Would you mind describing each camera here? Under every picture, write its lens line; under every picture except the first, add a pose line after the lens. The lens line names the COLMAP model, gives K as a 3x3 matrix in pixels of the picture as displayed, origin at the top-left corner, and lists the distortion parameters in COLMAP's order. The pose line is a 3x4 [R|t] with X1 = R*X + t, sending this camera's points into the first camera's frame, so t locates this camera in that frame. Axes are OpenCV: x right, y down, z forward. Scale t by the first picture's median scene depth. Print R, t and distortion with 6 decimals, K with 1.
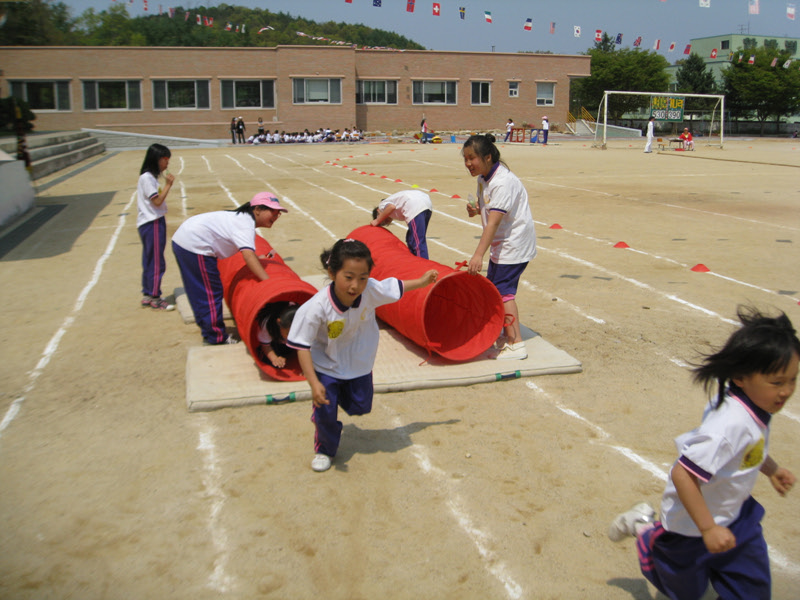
lens RADIAL K [[857.5, 0, 400.0], [0, 857.5, 300.0], [0, 0, 1]] dist [-0.178781, 0.168812]
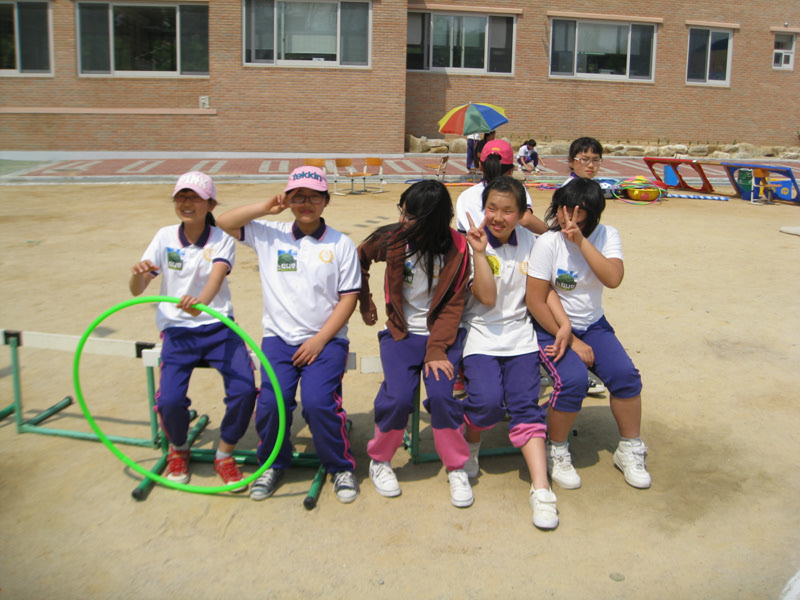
lens RADIAL K [[857.5, 0, 400.0], [0, 857.5, 300.0], [0, 0, 1]] dist [-0.178781, 0.168812]
pose [[0.992169, 0.055125, -0.112077, -0.005171], [-0.052429, 0.998263, 0.026866, -0.128715], [0.113363, -0.020779, 0.993336, 0.582066]]
